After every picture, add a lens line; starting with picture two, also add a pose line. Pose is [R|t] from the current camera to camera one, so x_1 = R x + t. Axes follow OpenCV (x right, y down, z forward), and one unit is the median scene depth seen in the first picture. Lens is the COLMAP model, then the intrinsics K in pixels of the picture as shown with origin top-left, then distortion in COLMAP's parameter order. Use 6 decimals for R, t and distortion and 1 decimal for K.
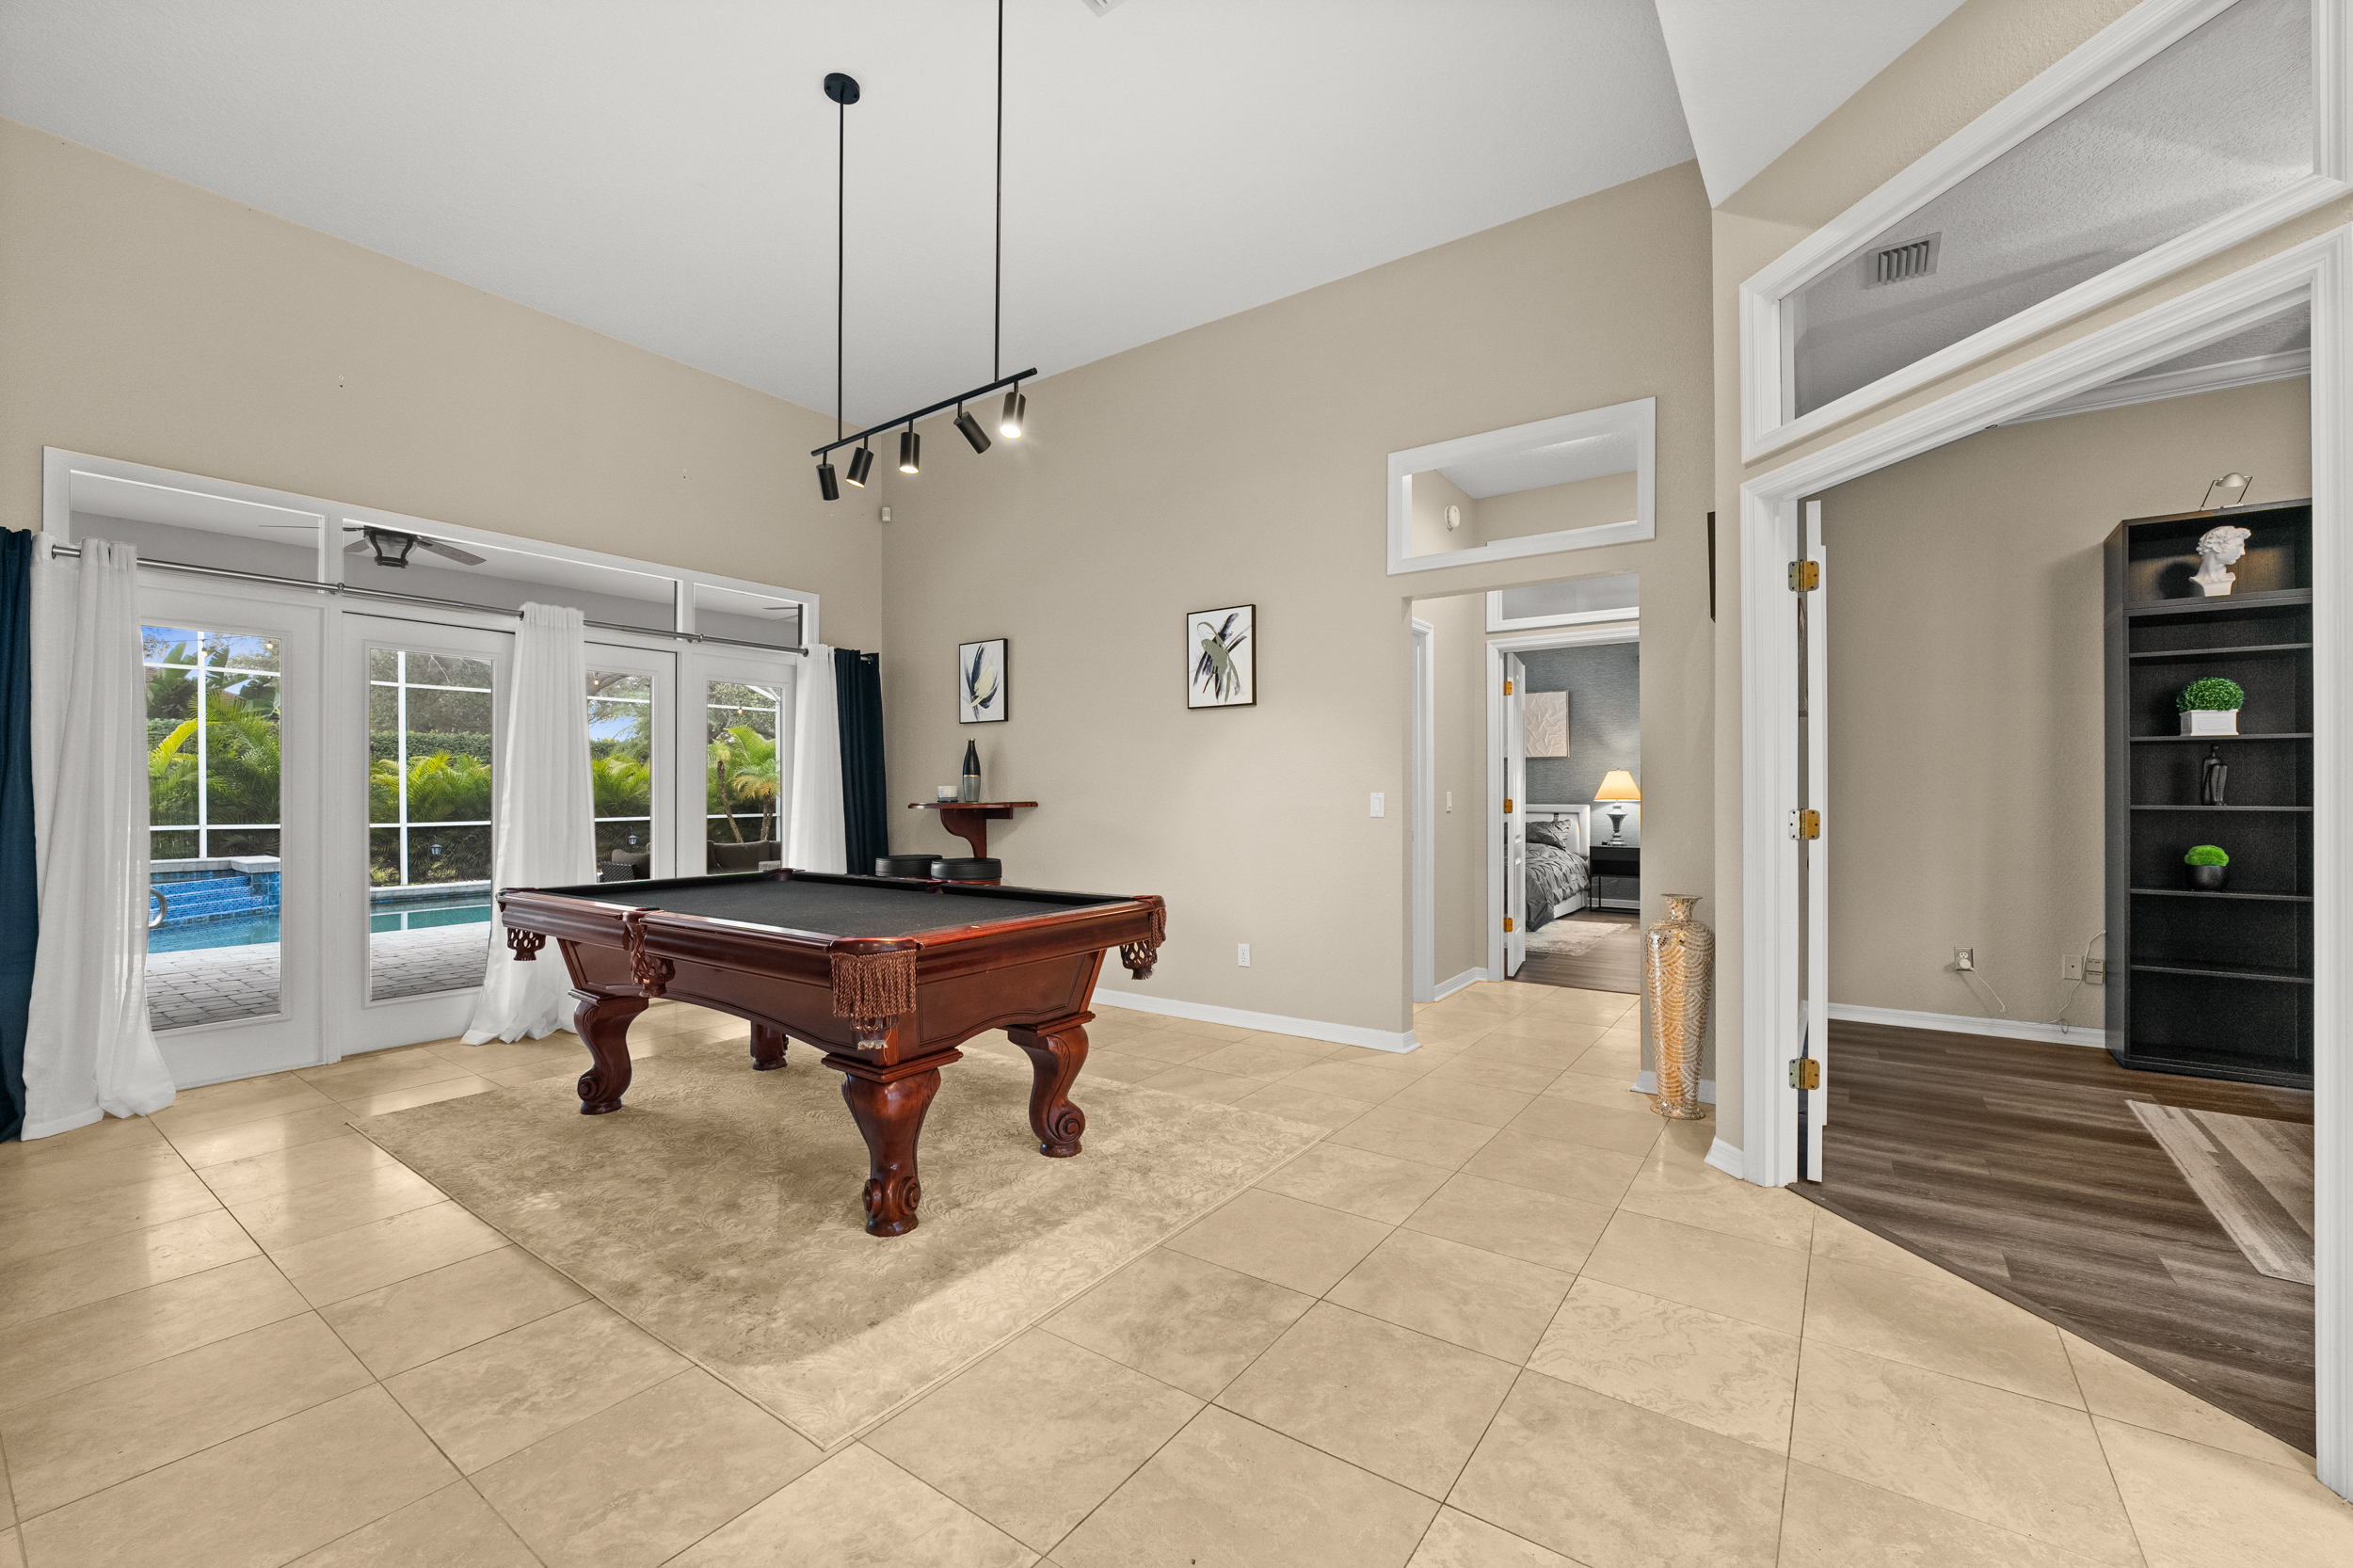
lens RADIAL K [[969.9, 0, 1176.5], [0, 969.9, 784.0], [0, 0, 1]] dist [-0.016918, 0.000262]
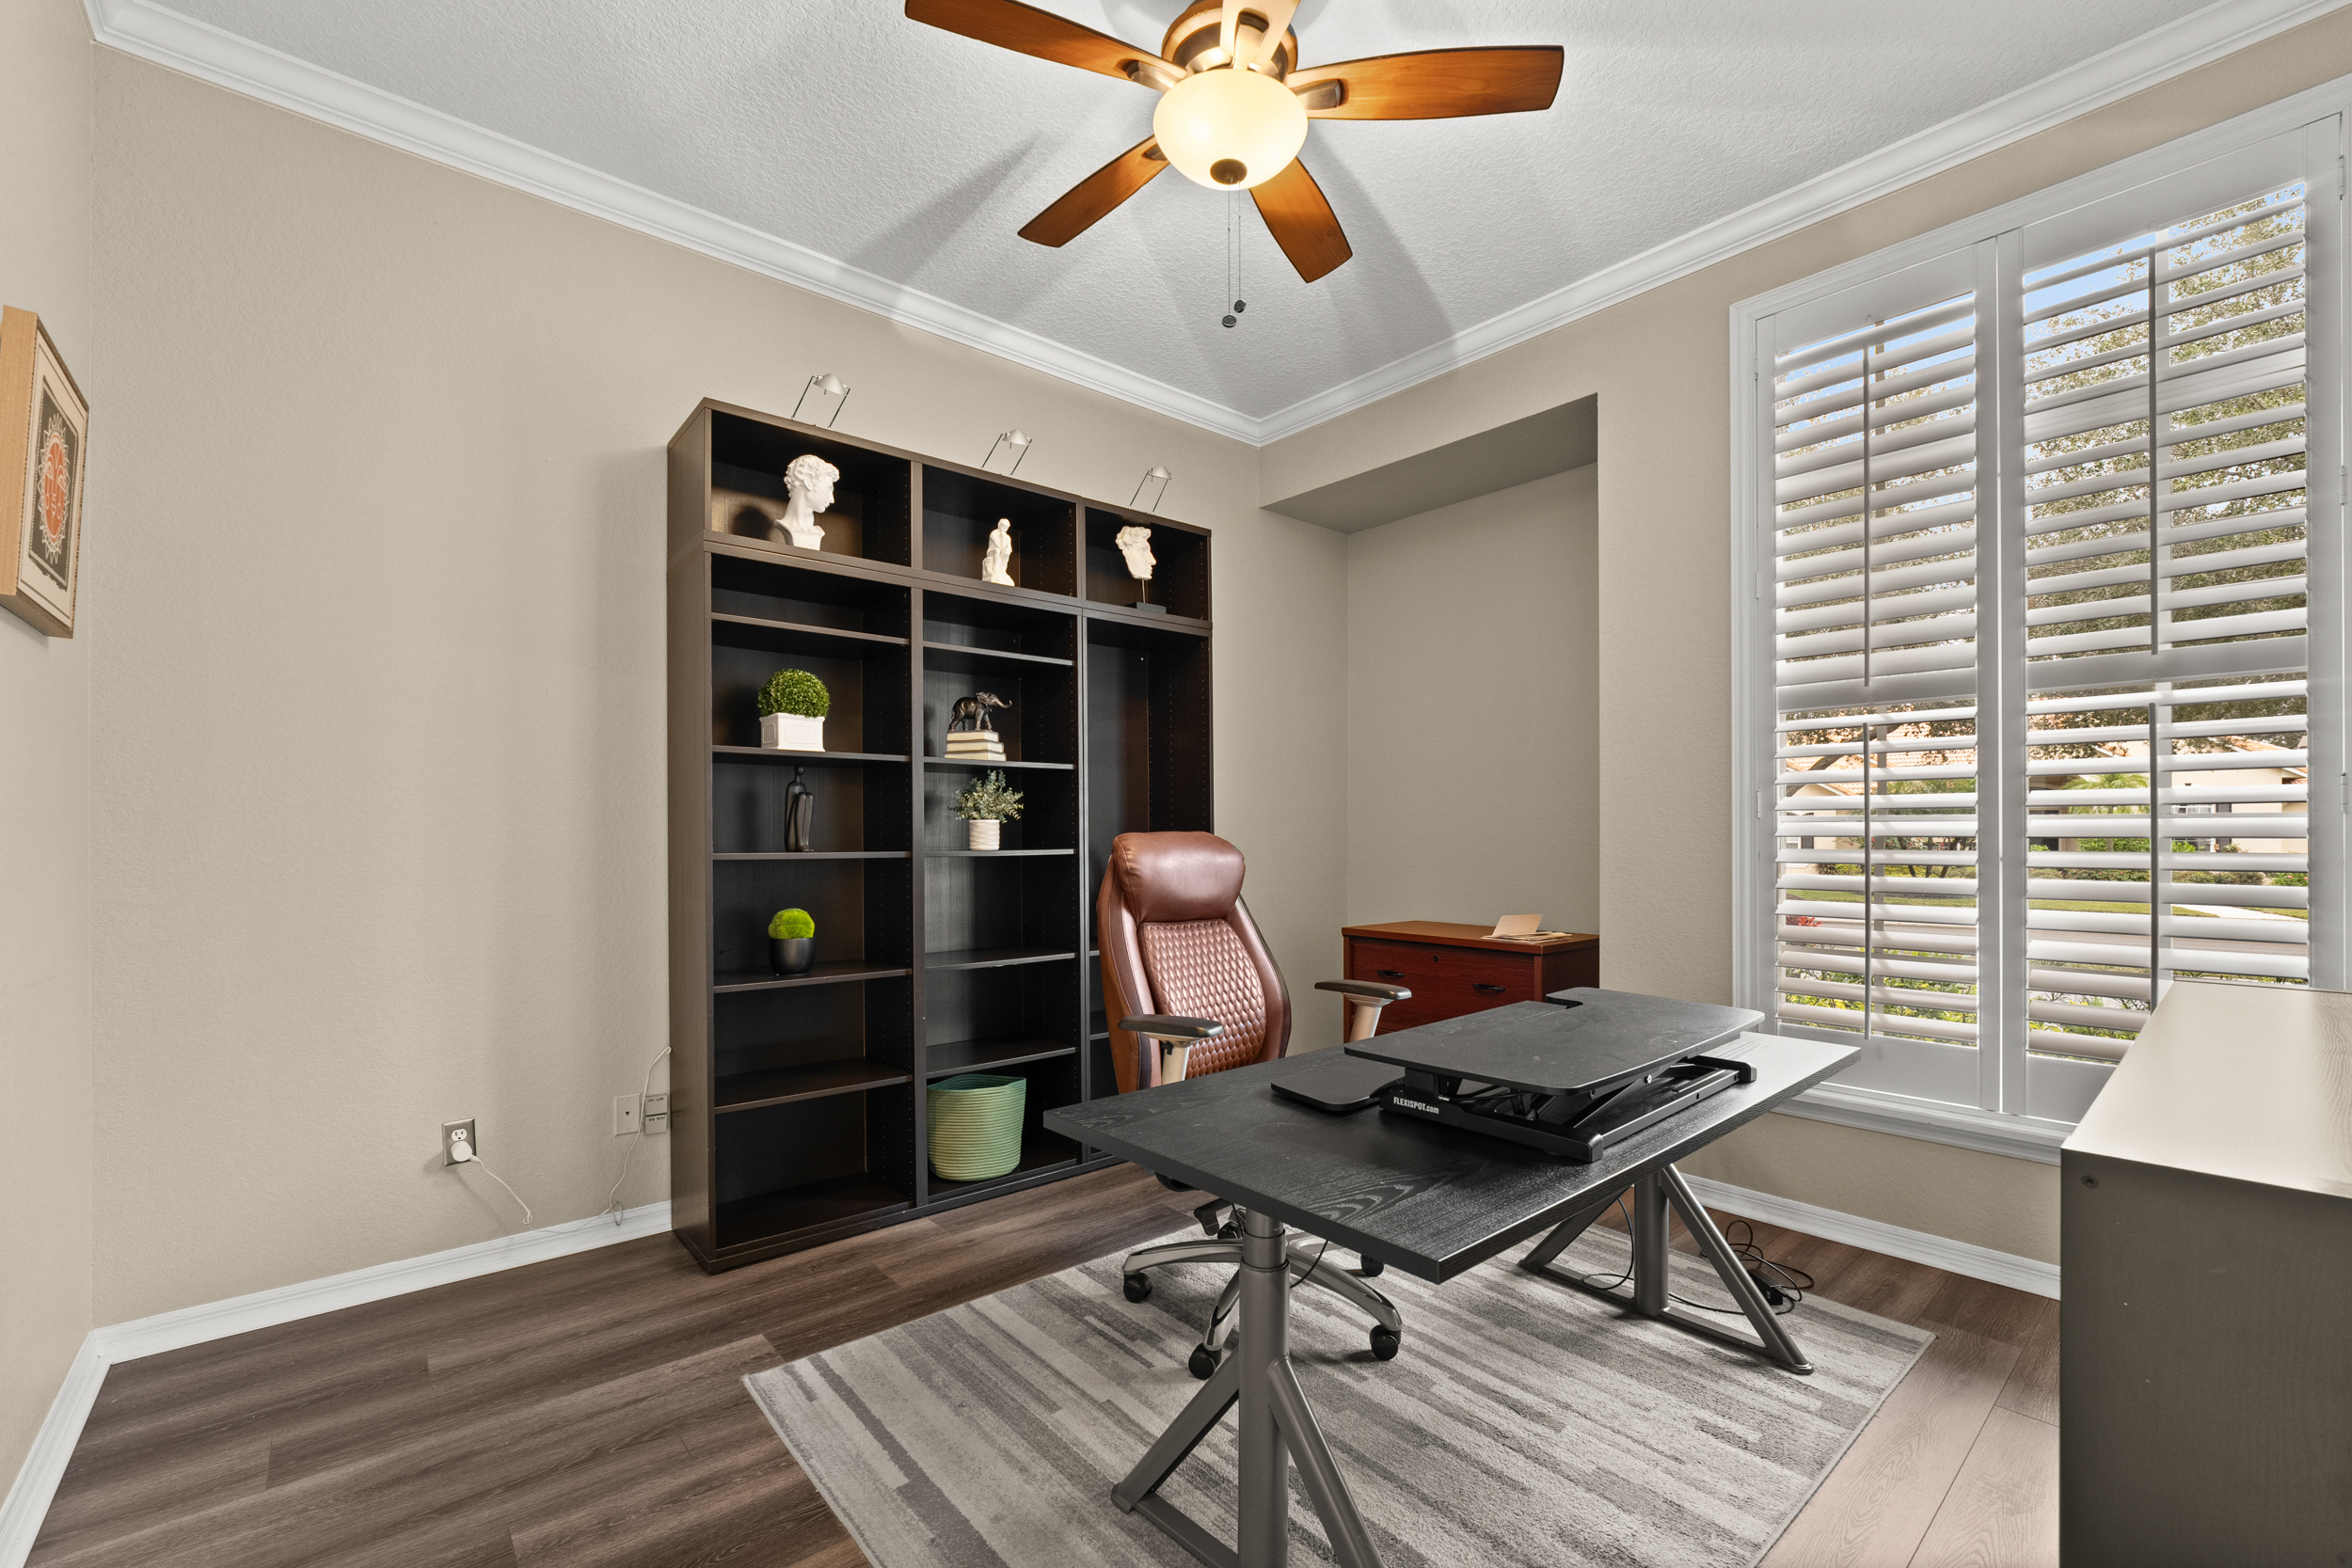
lens RADIAL K [[970.8, 0, 1169.6], [0, 970.8, 854.2], [0, 0, 1]] dist [-0.018133, -0.000003]
pose [[0.250570, -0.004671, 0.968087, 0.458589], [0.003473, 0.999986, 0.003926, 0.022228], [-0.968092, 0.002379, 0.250583, 0.547438]]
